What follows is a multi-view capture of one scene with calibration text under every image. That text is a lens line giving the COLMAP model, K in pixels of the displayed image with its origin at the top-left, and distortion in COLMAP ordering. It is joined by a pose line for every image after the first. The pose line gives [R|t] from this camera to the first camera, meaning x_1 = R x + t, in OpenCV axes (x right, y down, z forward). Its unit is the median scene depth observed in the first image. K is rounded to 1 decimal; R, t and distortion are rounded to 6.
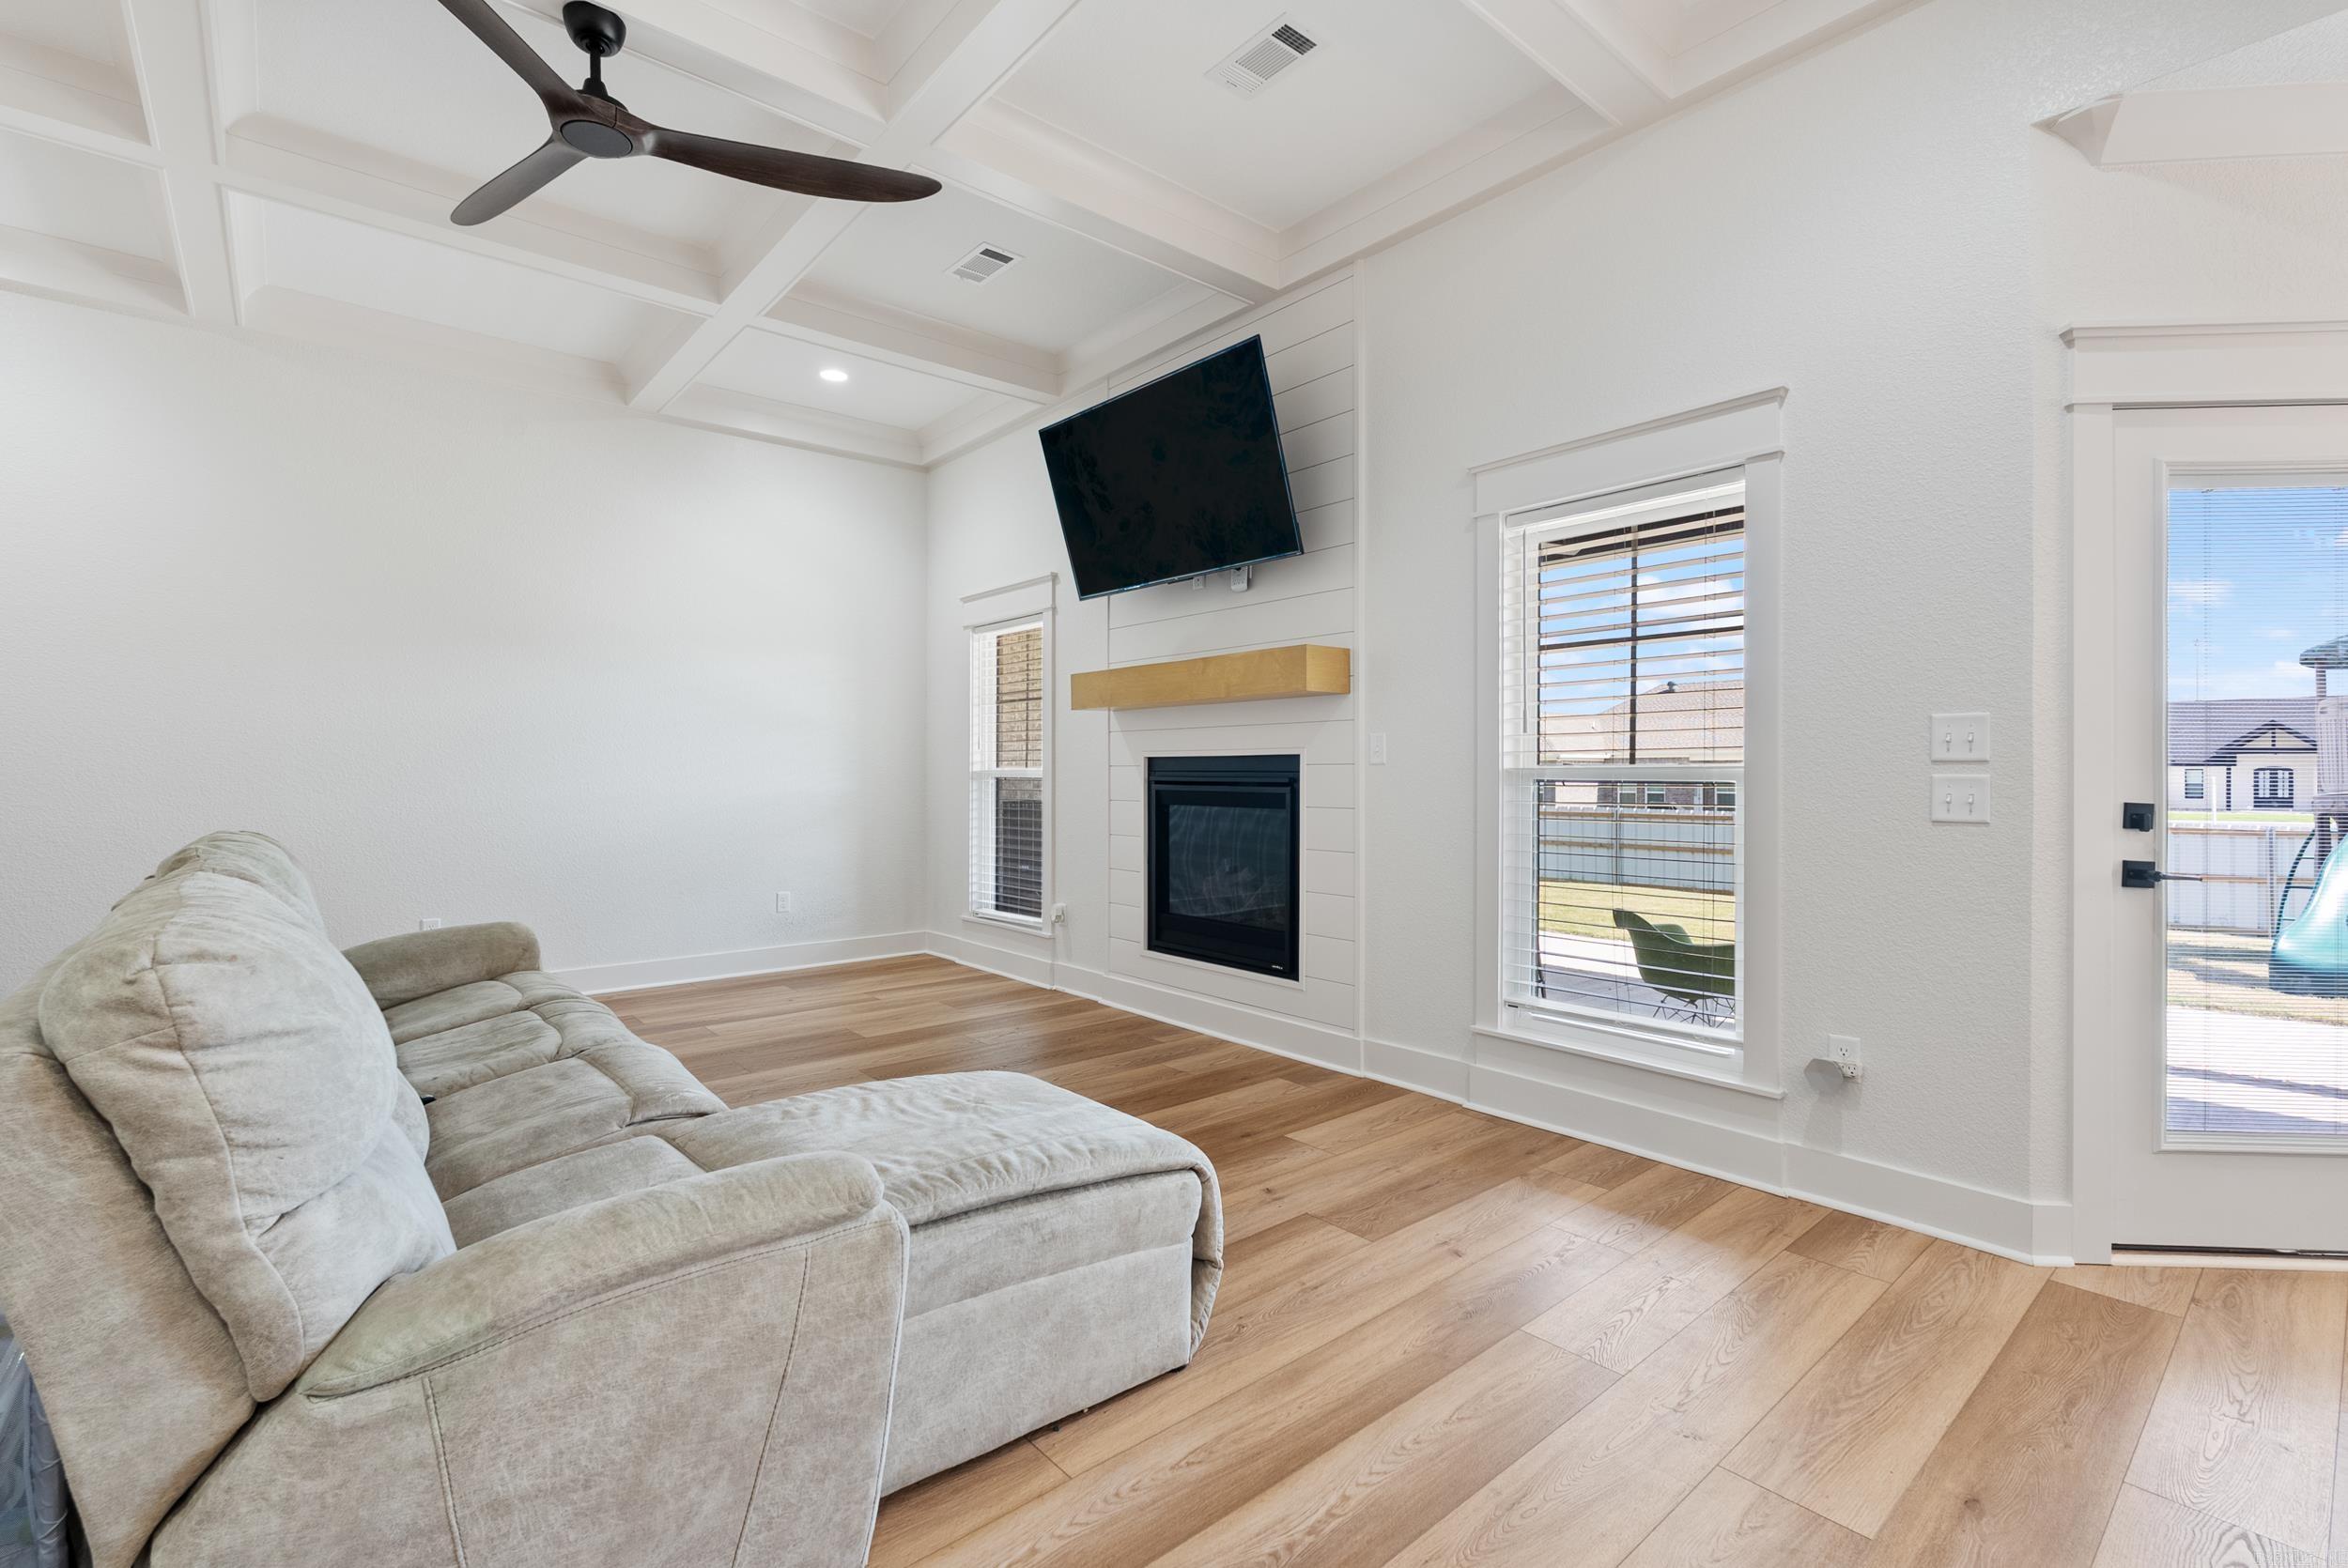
lens RADIAL K [[1039.0, 0, 1170.0], [0, 1039.0, 769.5], [0, 0, 1]] dist [-0.006969, 0.001955]
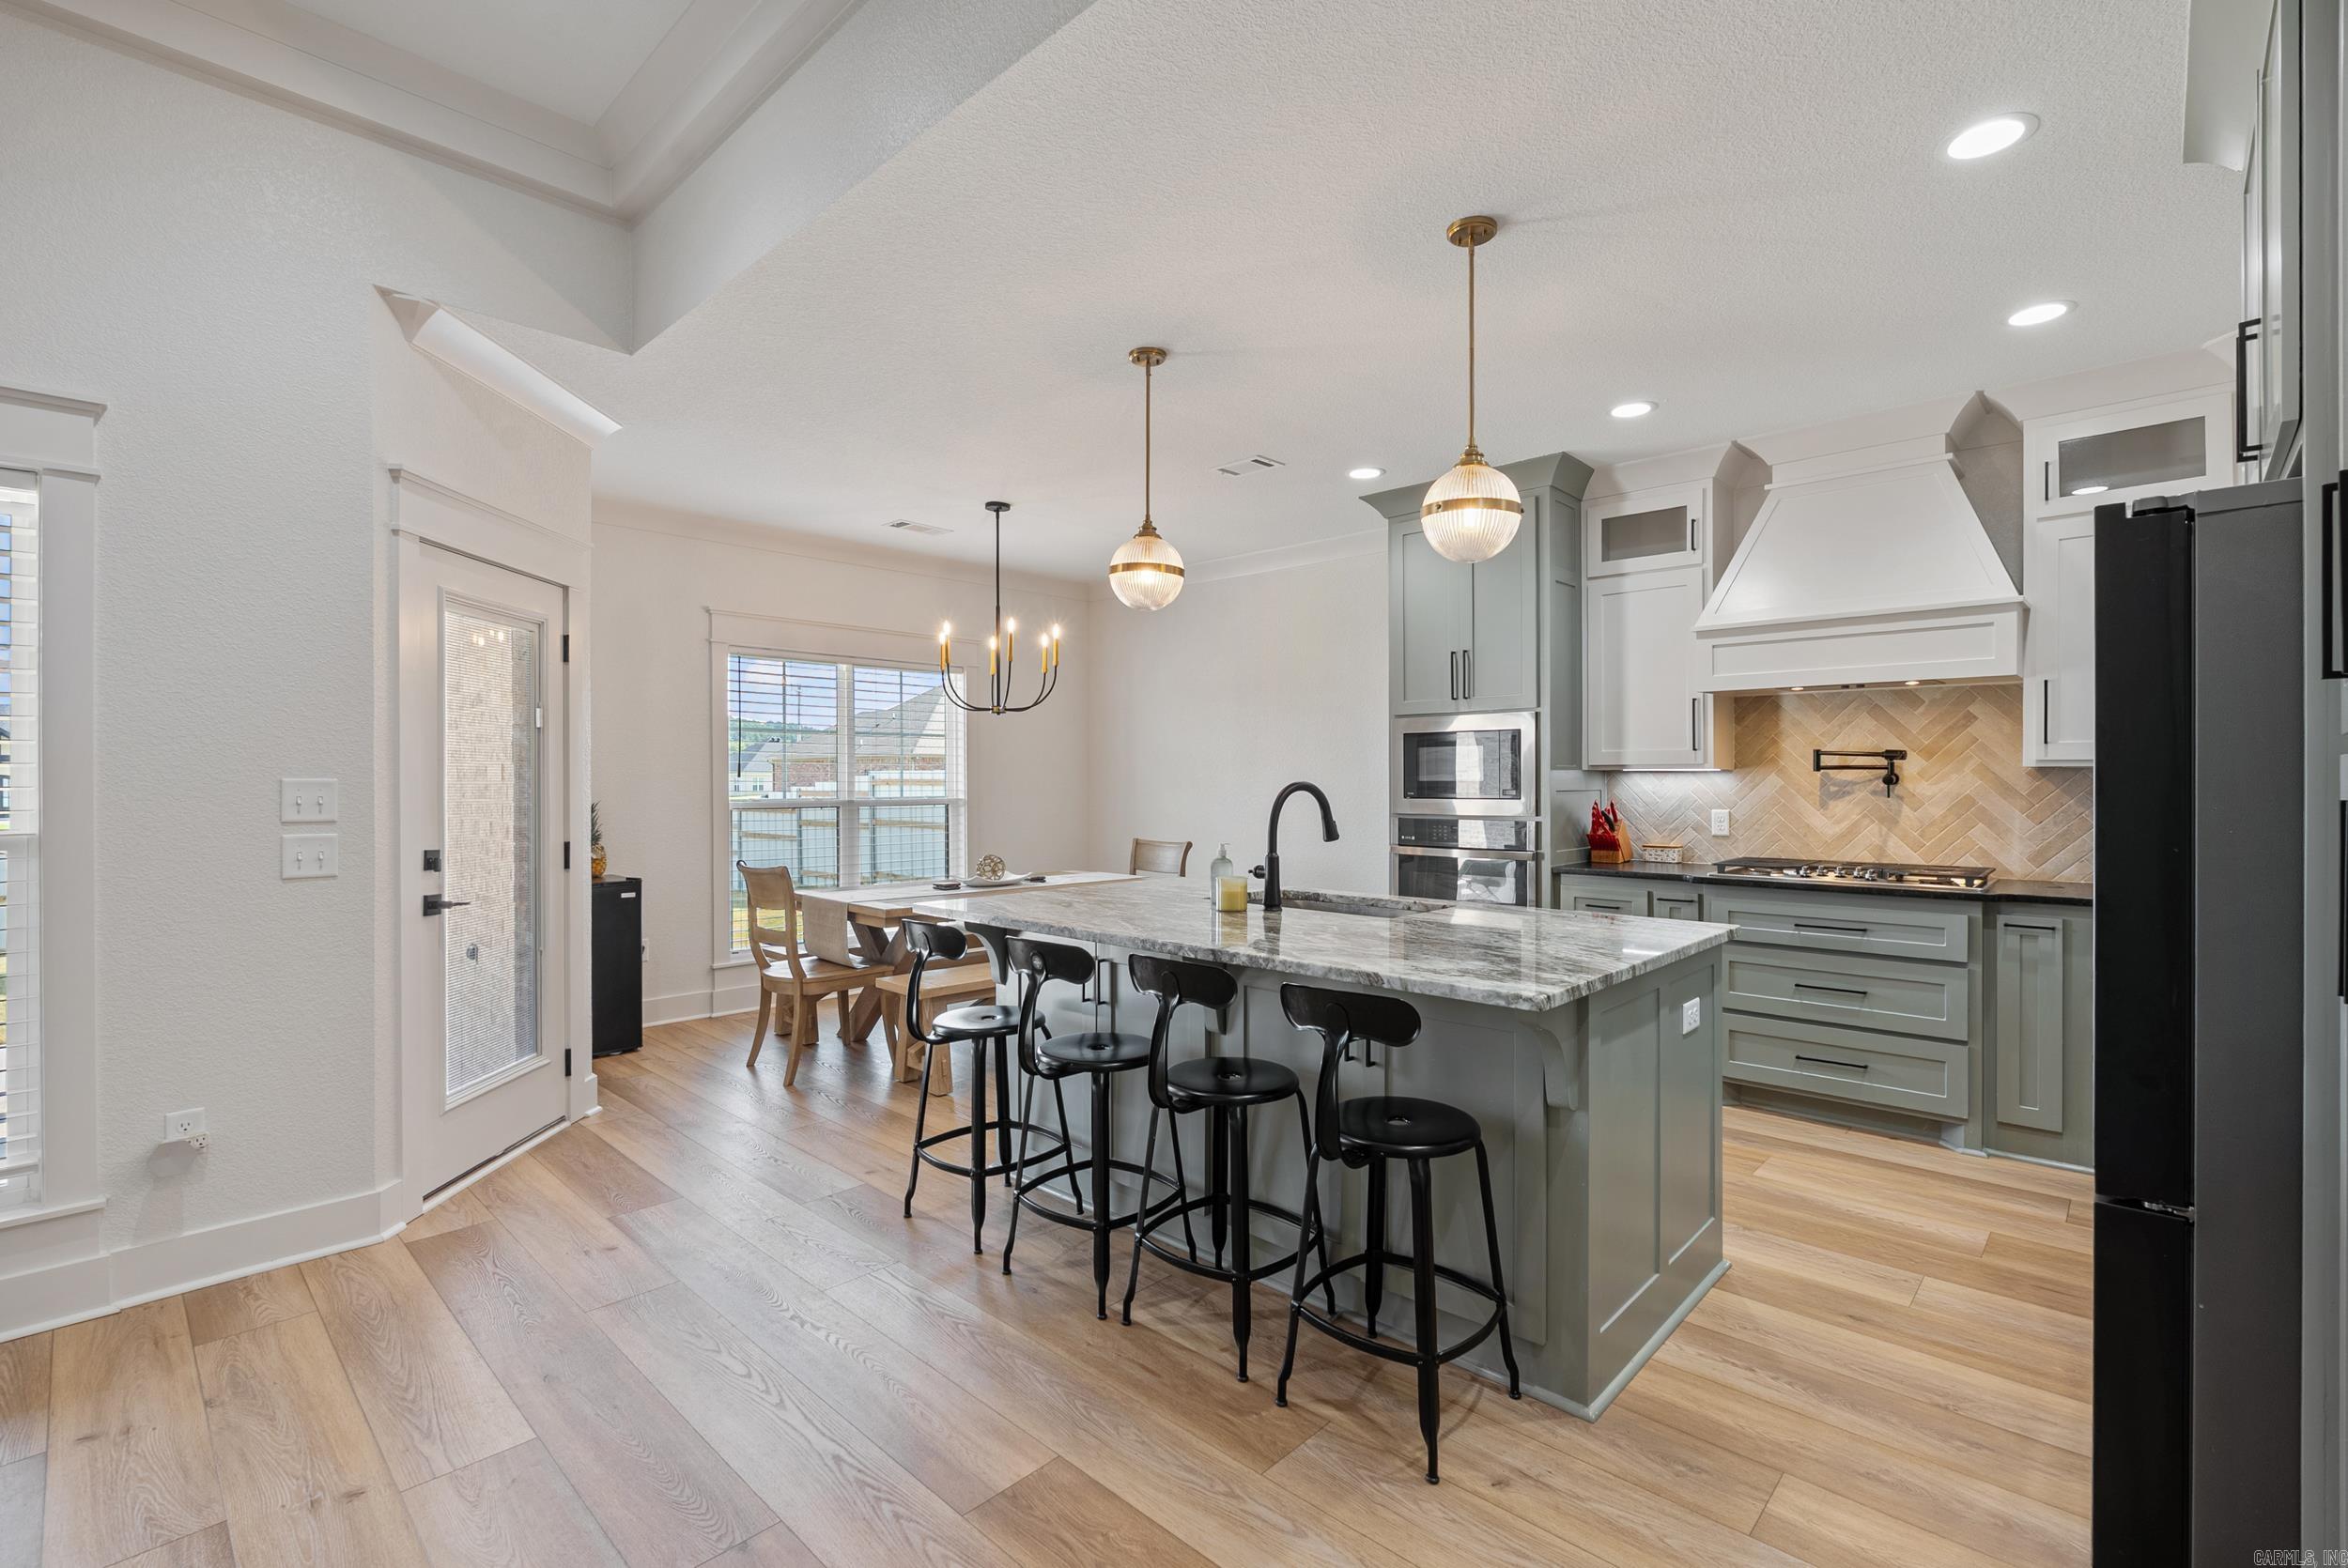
lens RADIAL K [[1039.0, 0, 1186.3], [0, 1039.0, 780.1], [0, 0, 1]] dist [-0.006969, 0.001955]
pose [[-0.113482, -0.003834, 0.993533, -0.342213], [-0.001942, 0.999992, 0.003637, -0.046037], [-0.993538, -0.001516, -0.113488, 0.156112]]
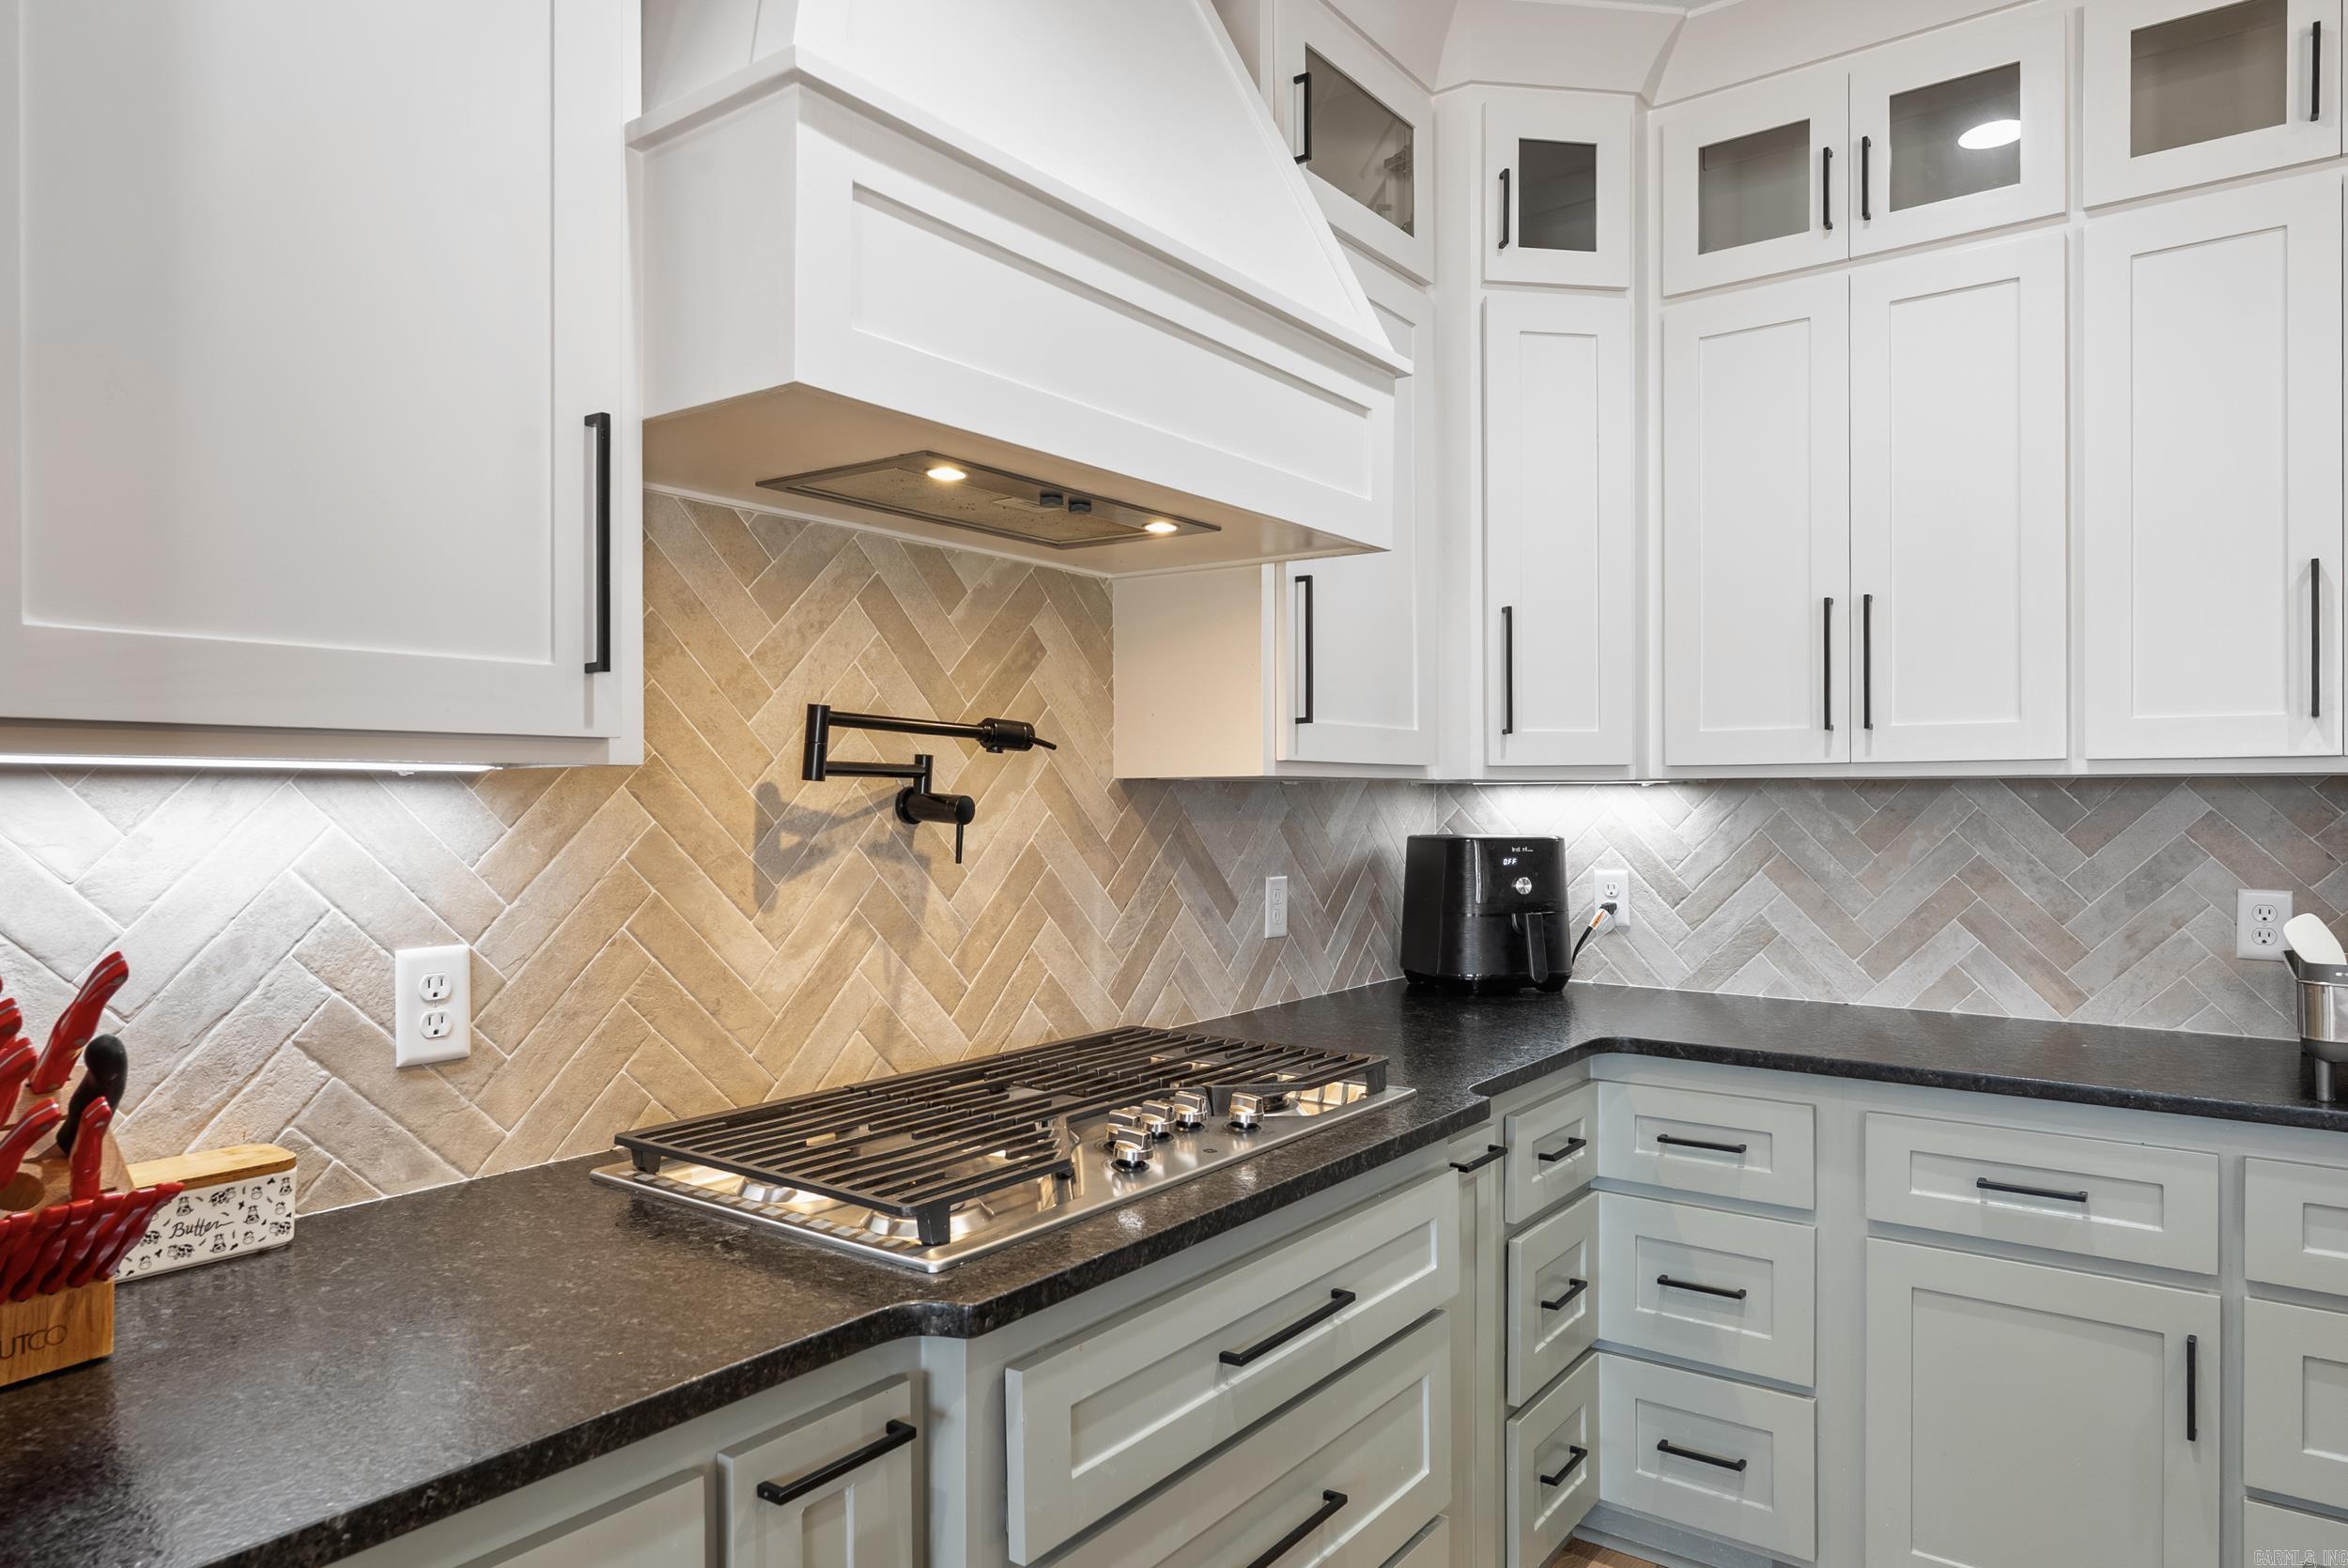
lens RADIAL K [[1434.0, 0, 1178.2], [0, 1434.0, 801.5], [0, 0, 1]] dist [0.003382, -0.002834]
pose [[-0.975372, 0.001154, -0.220564, 0.891340], [0.001275, 0.999999, -0.000406, -0.046266], [0.220563, -0.000678, -0.975372, -0.260120]]
